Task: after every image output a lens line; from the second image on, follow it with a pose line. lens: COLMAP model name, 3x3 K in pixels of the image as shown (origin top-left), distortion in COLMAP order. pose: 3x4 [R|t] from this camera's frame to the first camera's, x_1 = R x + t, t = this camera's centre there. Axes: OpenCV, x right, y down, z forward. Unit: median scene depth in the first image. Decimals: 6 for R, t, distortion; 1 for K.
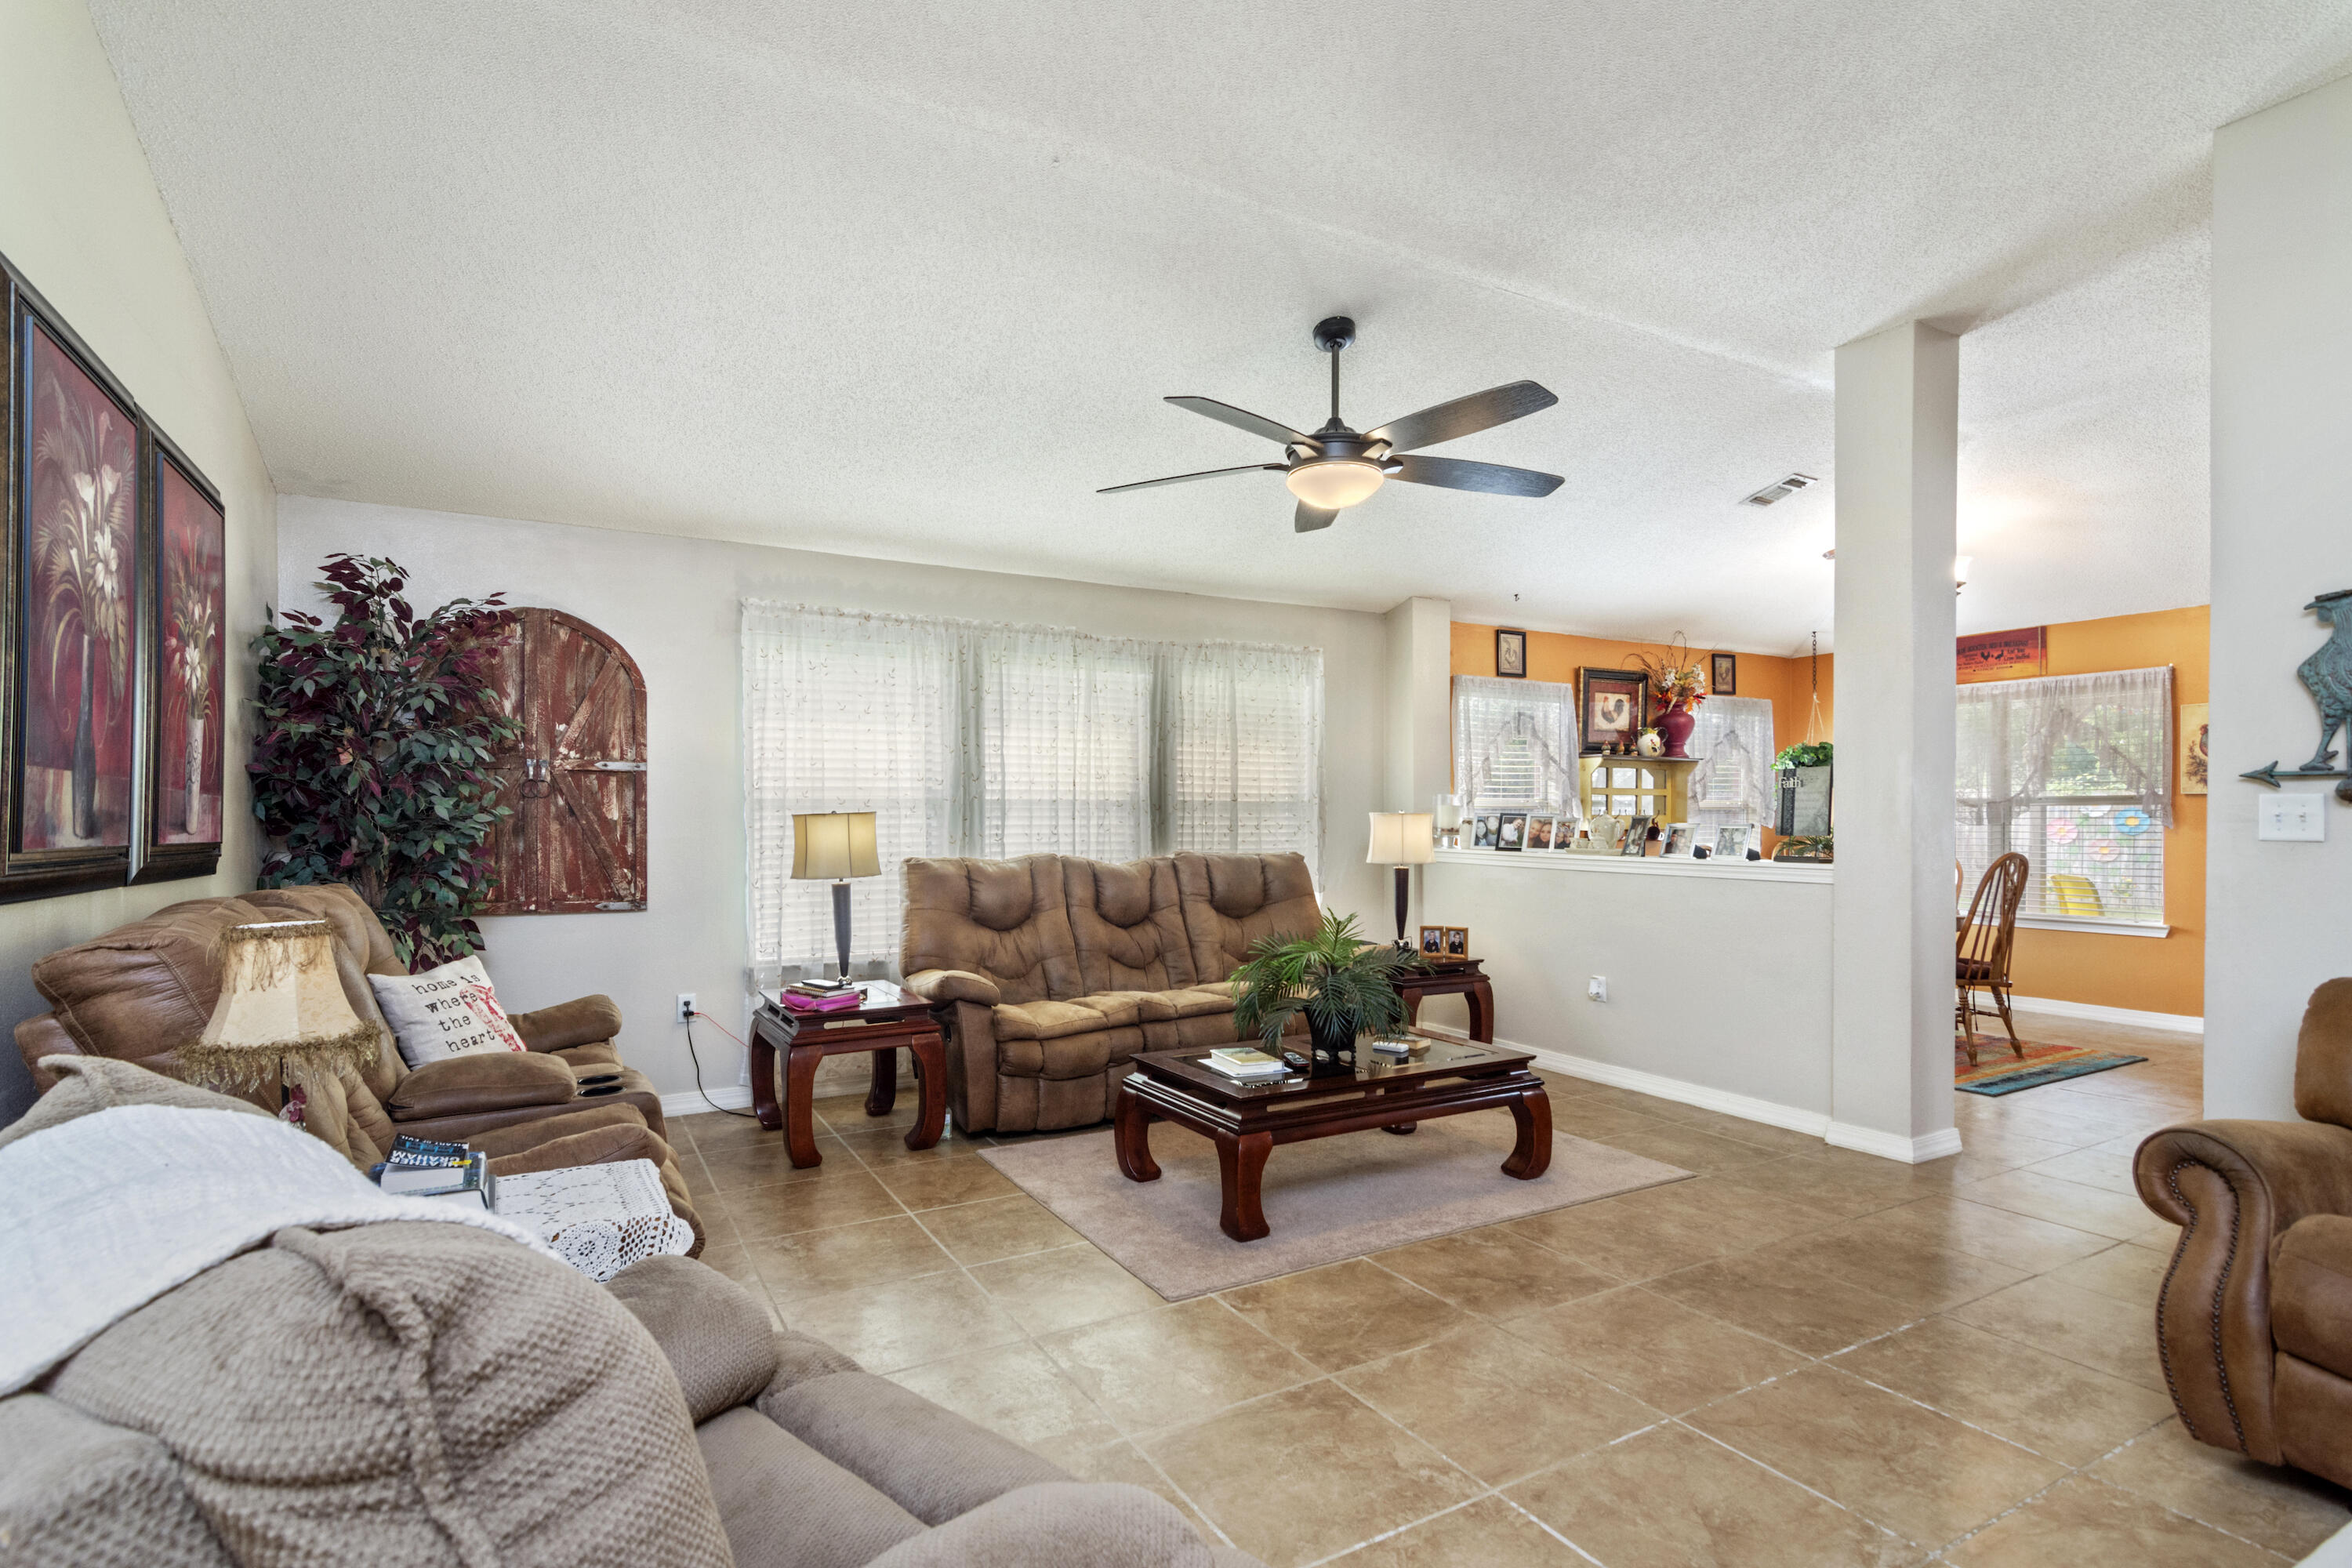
lens RADIAL K [[1059.0, 0, 1168.8], [0, 1059.0, 822.4], [0, 0, 1]] dist [-0.000731, 0.001980]
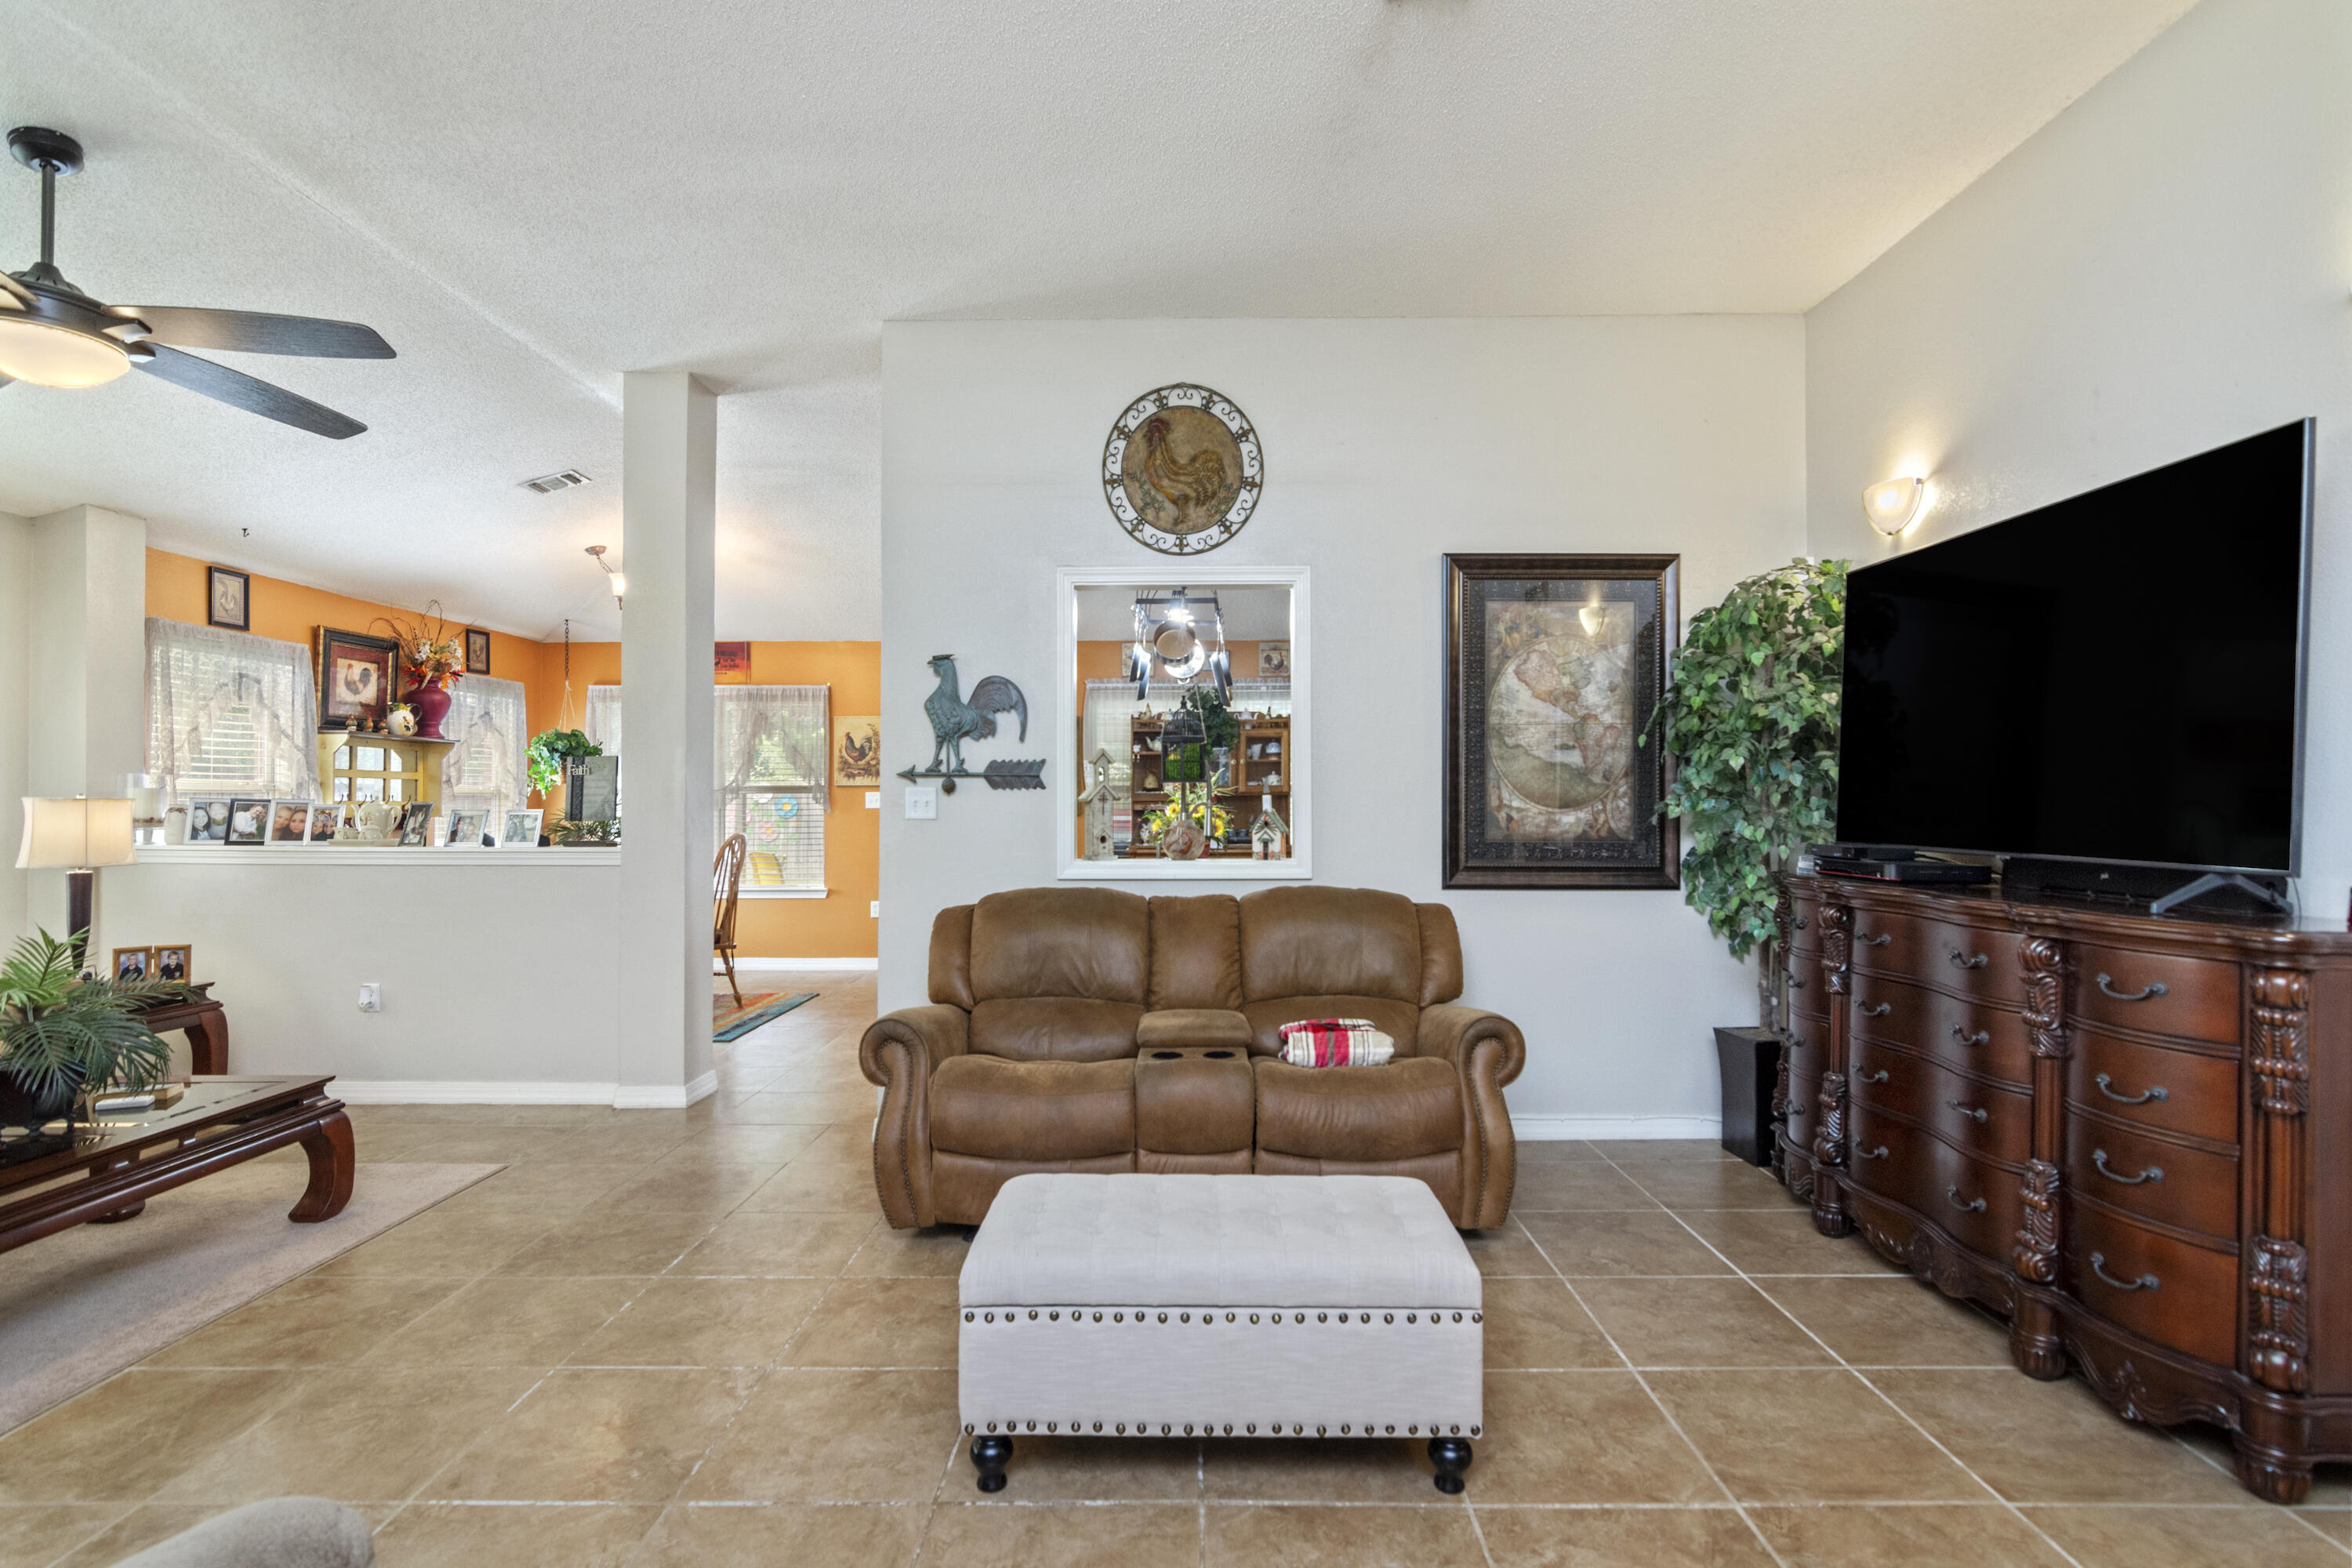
lens RADIAL K [[1127.1, 0, 1176.0], [0, 1127.1, 784.0], [0, 0, 1]] dist [0.000851, 0.001244]
pose [[0.479956, 0.014333, 0.877176, -0.105455], [0.005161, 0.999803, -0.019161, 0.000338], [-0.877278, 0.013724, 0.479787, -0.045744]]
